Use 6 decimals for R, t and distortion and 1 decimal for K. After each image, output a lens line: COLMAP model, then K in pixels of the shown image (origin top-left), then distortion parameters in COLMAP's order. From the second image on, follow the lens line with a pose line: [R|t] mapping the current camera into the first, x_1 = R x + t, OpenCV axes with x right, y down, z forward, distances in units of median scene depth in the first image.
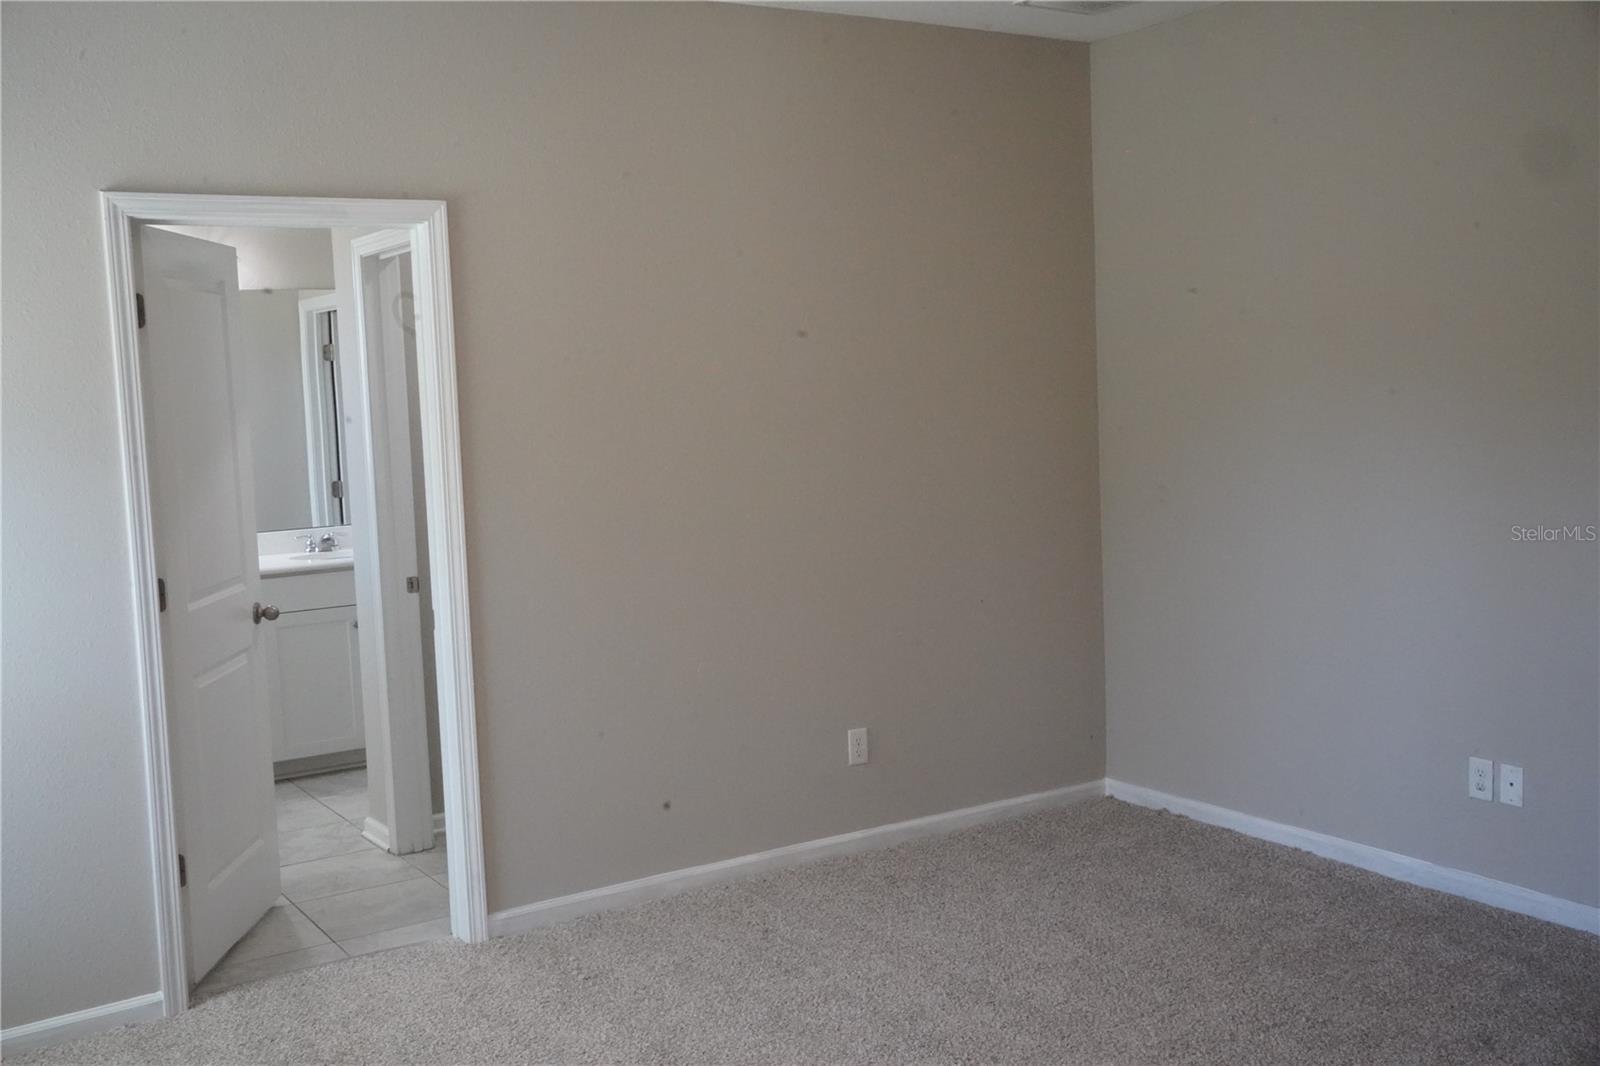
lens RADIAL K [[1609.3, 0, 801.2], [0, 1609.3, 526.0], [0, 0, 1]] dist [0.010856, 0.000000]
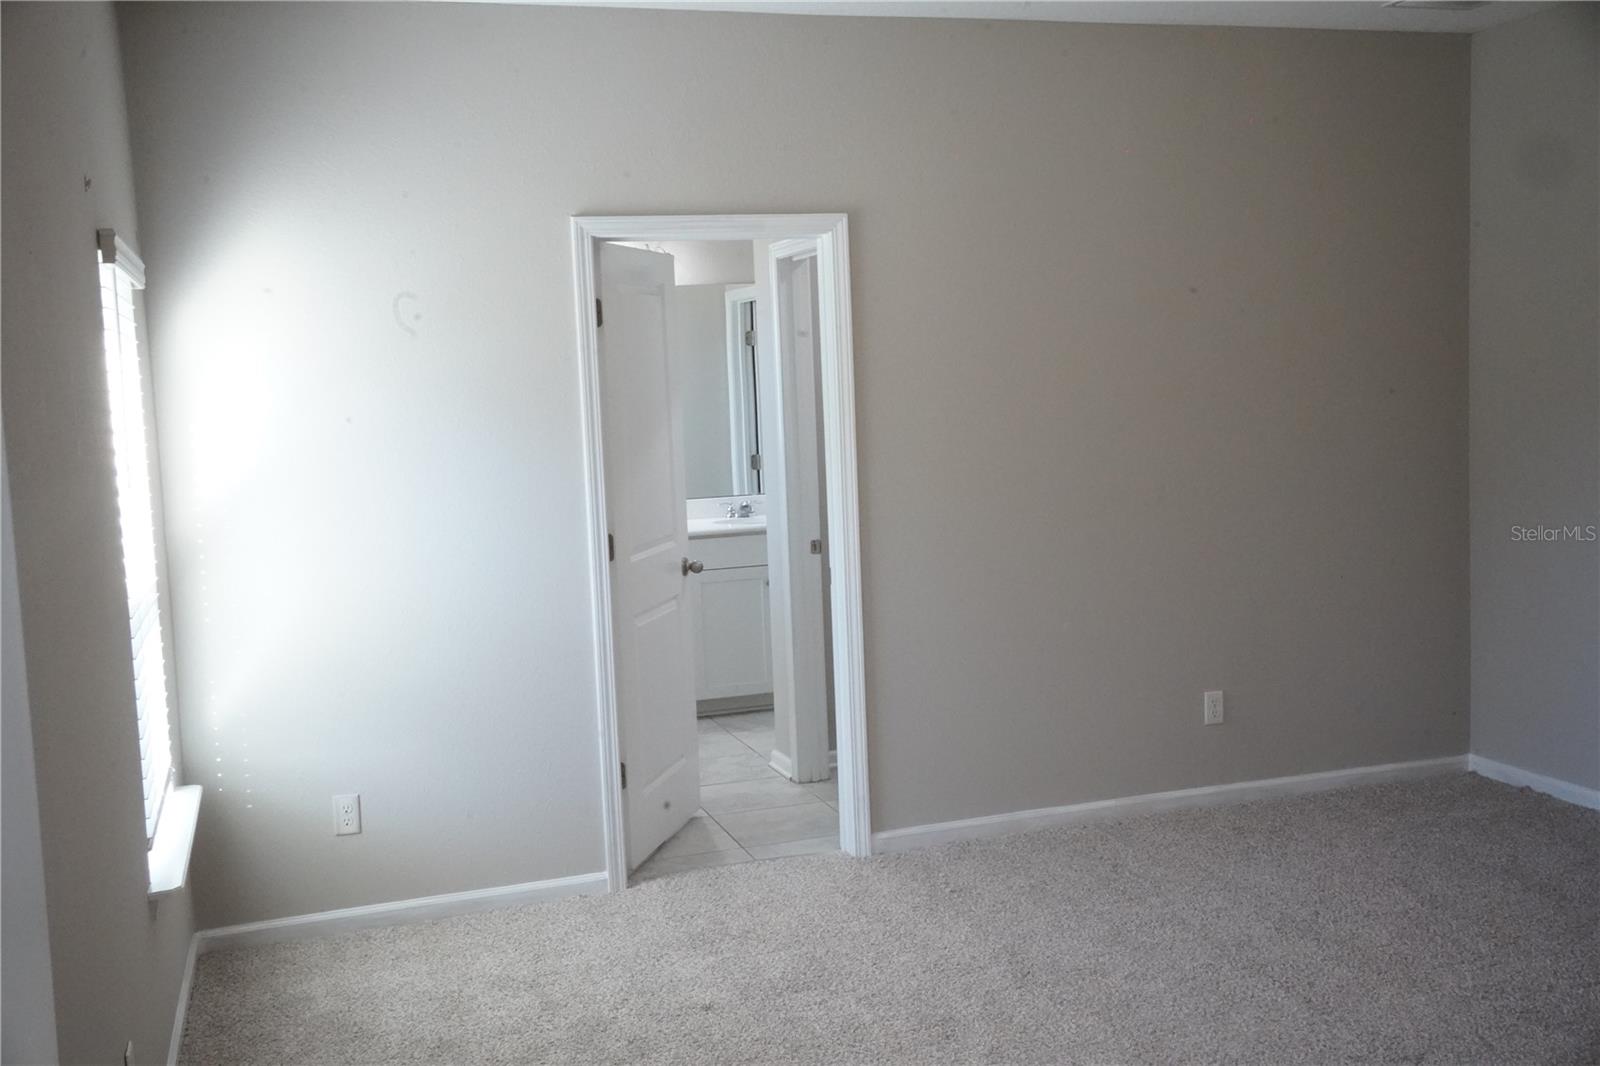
lens RADIAL K [[1609.3, 0, 800.6], [0, 1609.3, 533.3], [0, 0, 1]] dist [0.010856, 0.000000]
pose [[0.967765, 0.024183, -0.250693, 0.040283], [-0.019196, 0.999567, 0.022318, 0.002188], [0.251124, -0.016786, 0.967809, -0.123675]]
